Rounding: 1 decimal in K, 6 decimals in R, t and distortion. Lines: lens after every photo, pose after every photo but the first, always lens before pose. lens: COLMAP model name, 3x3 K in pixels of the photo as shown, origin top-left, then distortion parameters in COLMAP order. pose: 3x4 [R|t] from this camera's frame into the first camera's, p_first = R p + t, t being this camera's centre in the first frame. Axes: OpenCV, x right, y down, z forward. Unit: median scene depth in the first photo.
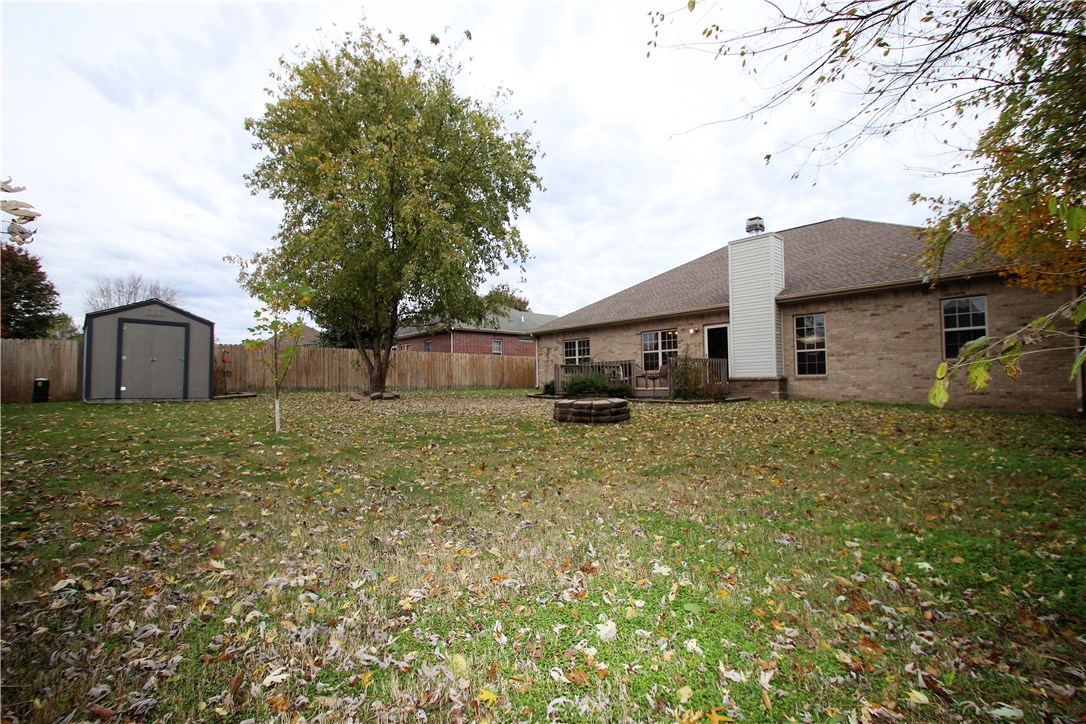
lens RADIAL K [[509.3, 0, 545.1], [0, 509.3, 359.5], [0, 0, 1]] dist [-0.003575, -0.000354]
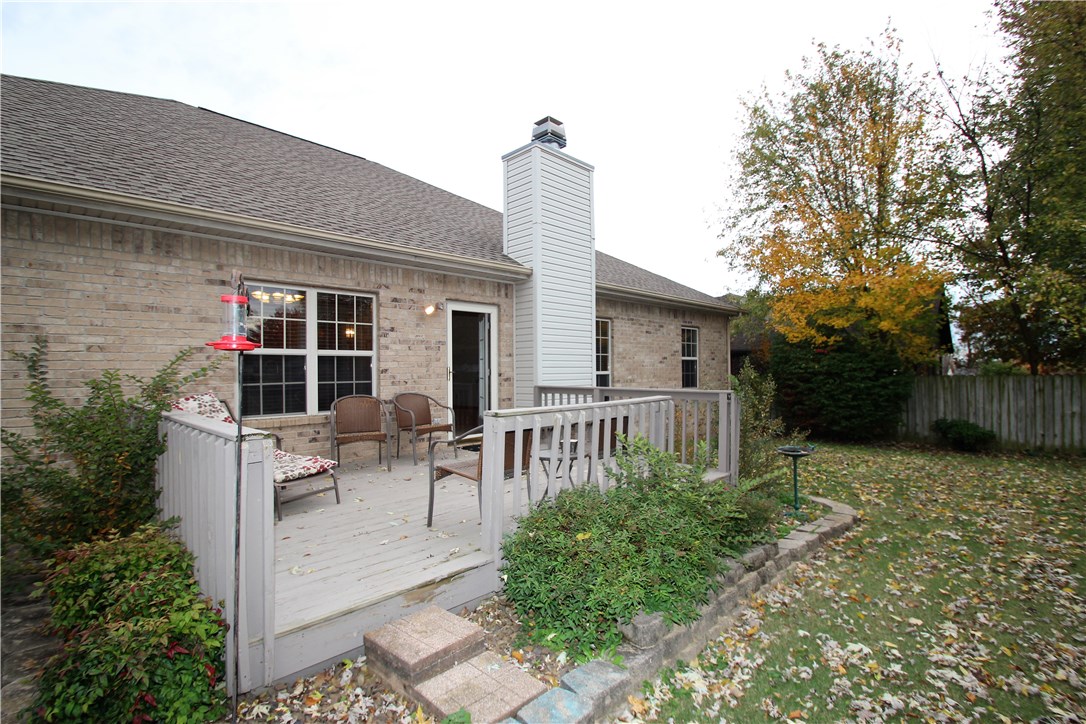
lens RADIAL K [[509.3, 0, 547.1], [0, 509.3, 367.6], [0, 0, 1]] dist [-0.003575, -0.000354]
pose [[-0.063710, 0.018268, 0.997801, -0.124126], [-0.042027, 0.998896, -0.020972, -0.008639], [-0.997083, -0.043271, -0.062872, 1.124158]]
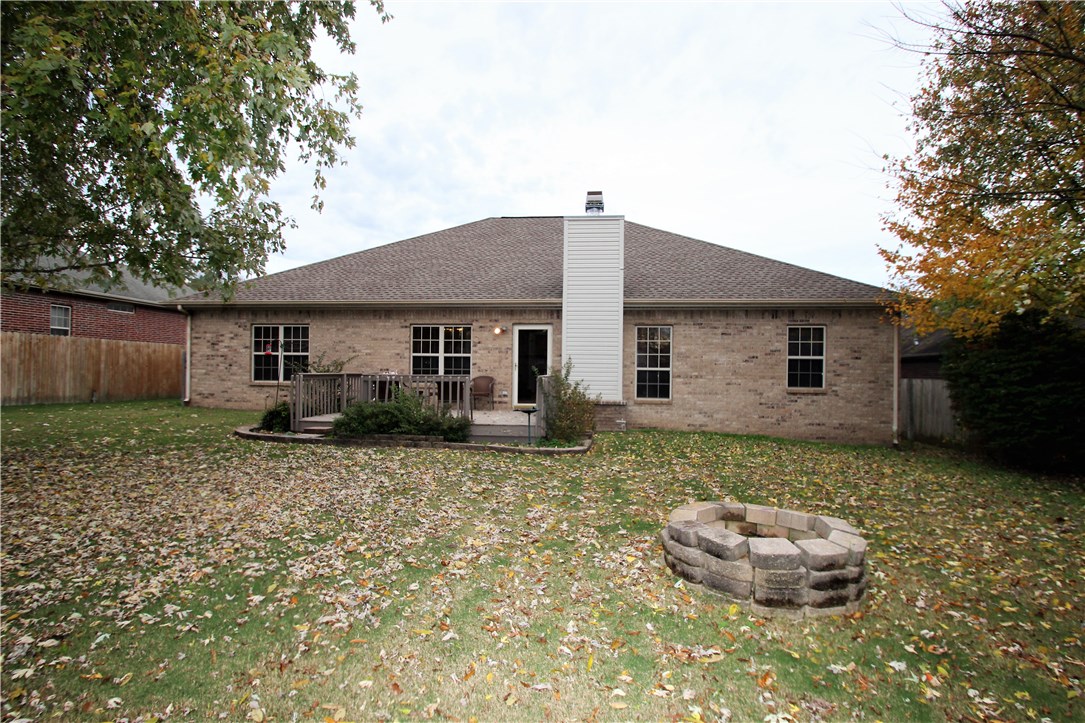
lens RADIAL K [[508.8, 0, 534.2], [0, 508.8, 362.4], [0, 0, 1]] dist [-0.003575, -0.000354]
pose [[0.737277, 0.033255, 0.674772, -0.183189], [-0.056914, 0.998295, 0.012988, -0.028785], [-0.673189, -0.047979, 0.737912, 0.528414]]
